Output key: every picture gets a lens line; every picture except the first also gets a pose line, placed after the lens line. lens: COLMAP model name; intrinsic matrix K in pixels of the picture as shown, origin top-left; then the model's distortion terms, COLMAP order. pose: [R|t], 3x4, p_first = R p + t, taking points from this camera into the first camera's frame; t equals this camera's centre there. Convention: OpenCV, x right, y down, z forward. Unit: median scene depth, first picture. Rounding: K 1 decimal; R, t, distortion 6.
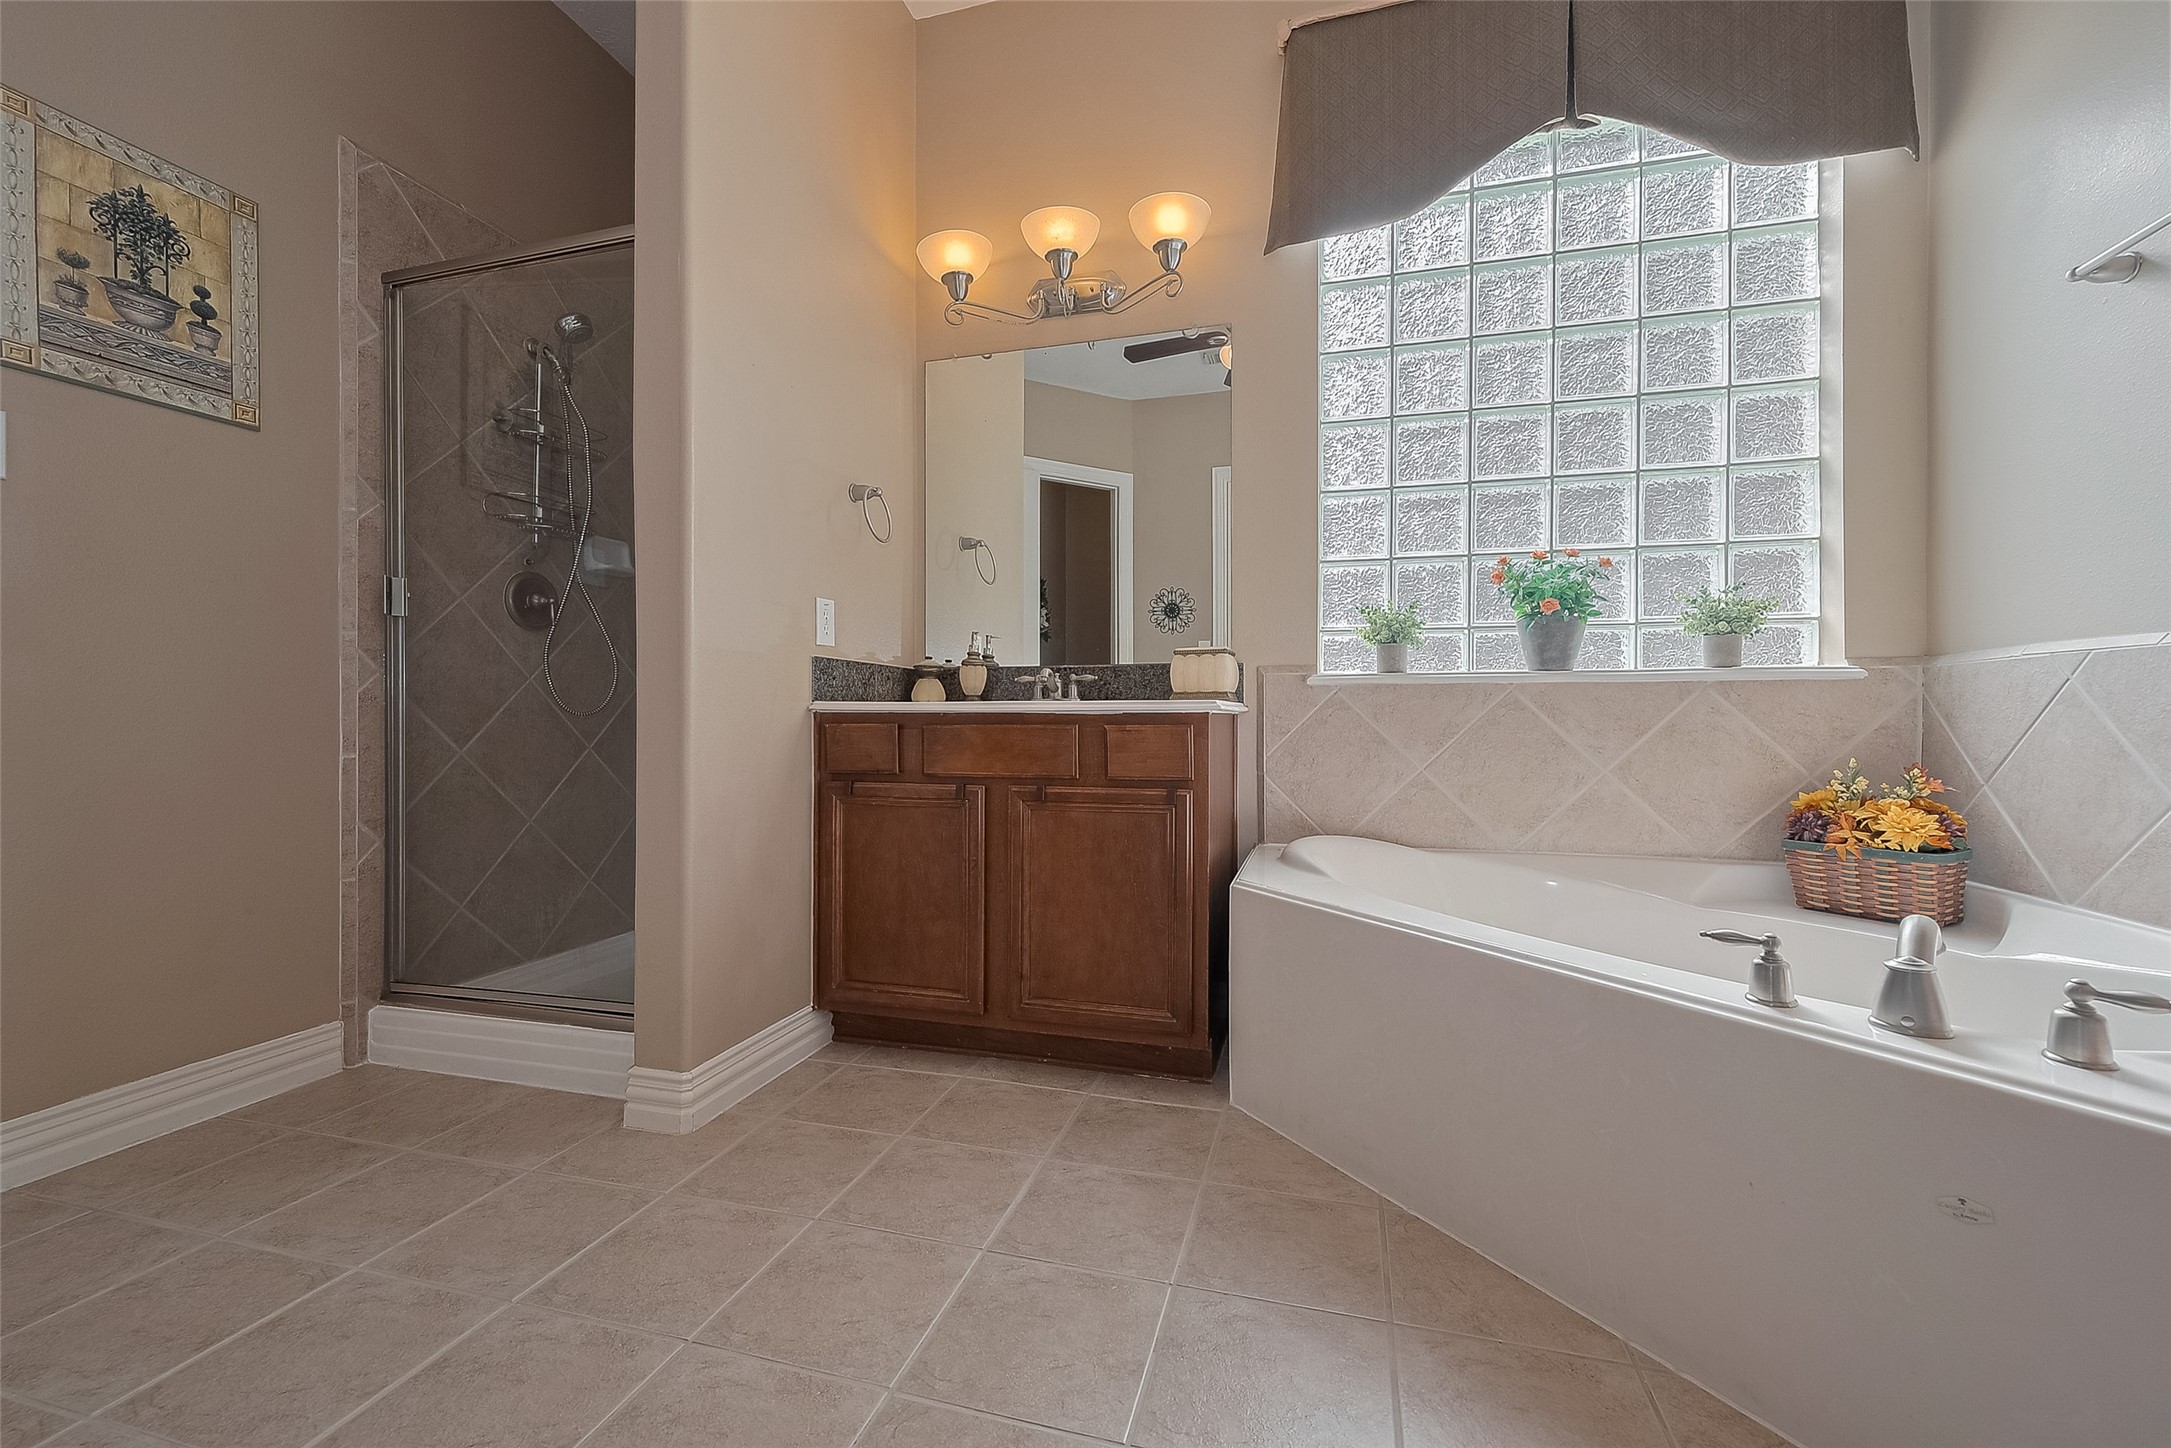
lens RADIAL K [[875.4, 0, 1090.2], [0, 875.4, 718.5], [0, 0, 1]] dist [0.000200, 0.000020]
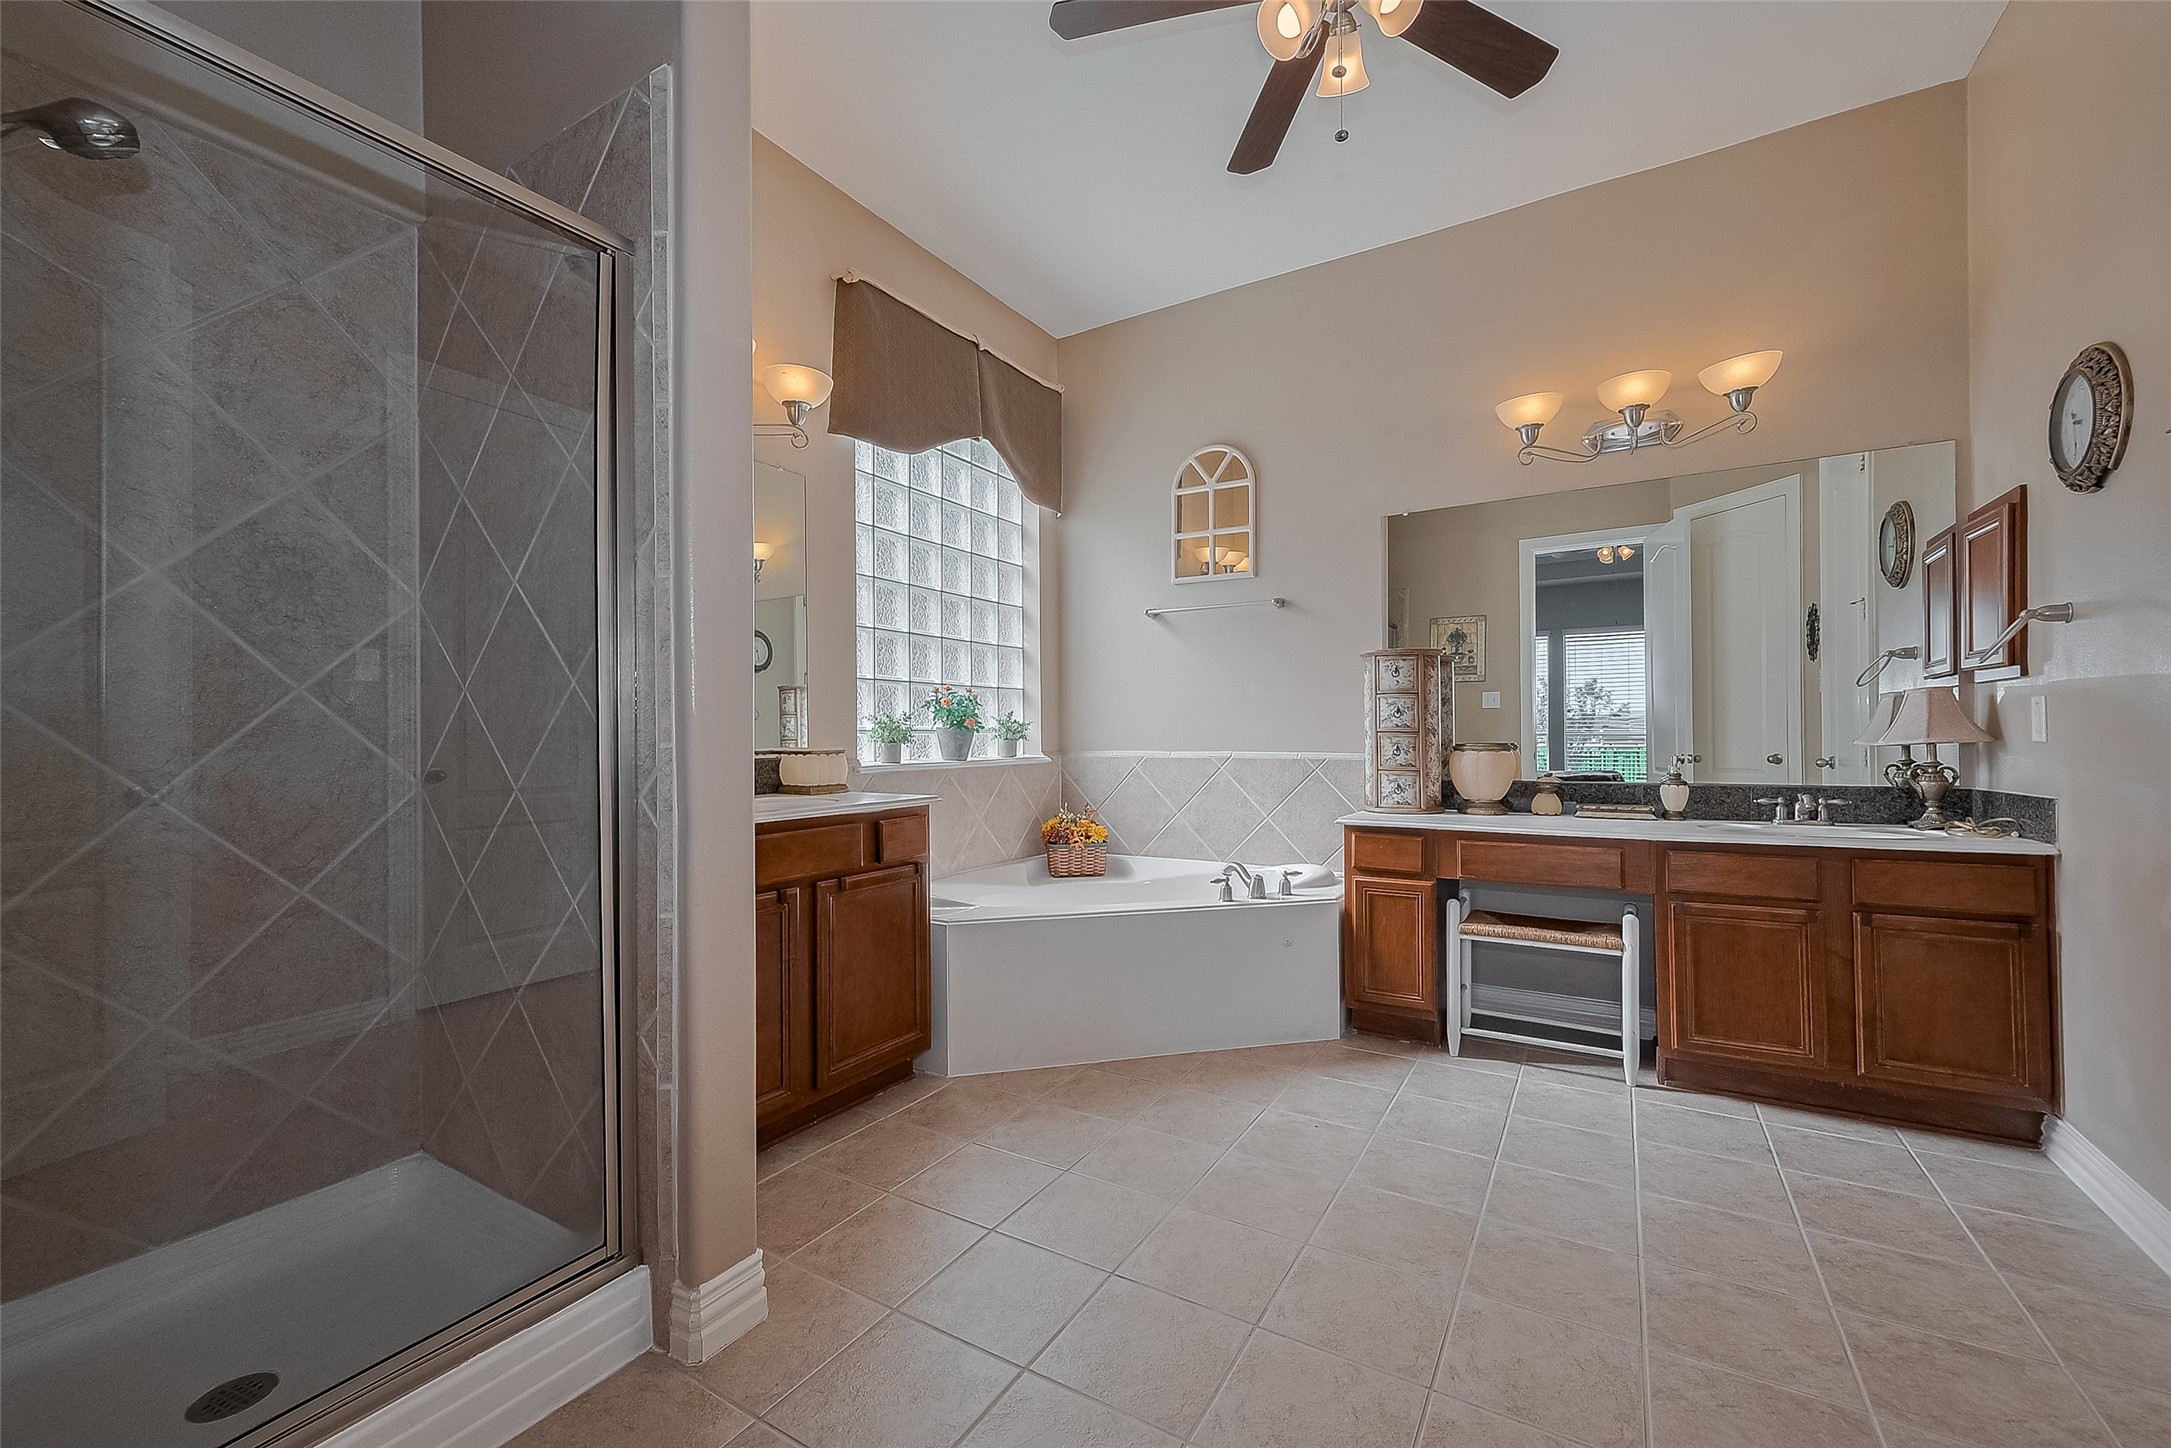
lens RADIAL K [[875.4, 0, 1096.3], [0, 875.4, 730.2], [0, 0, 1]] dist [0.000200, 0.000020]
pose [[0.256736, 0.004537, 0.966471, -1.000439], [0.004579, 0.999972, -0.005910, -0.101199], [-0.966471, 0.005943, 0.256708, 0.340384]]
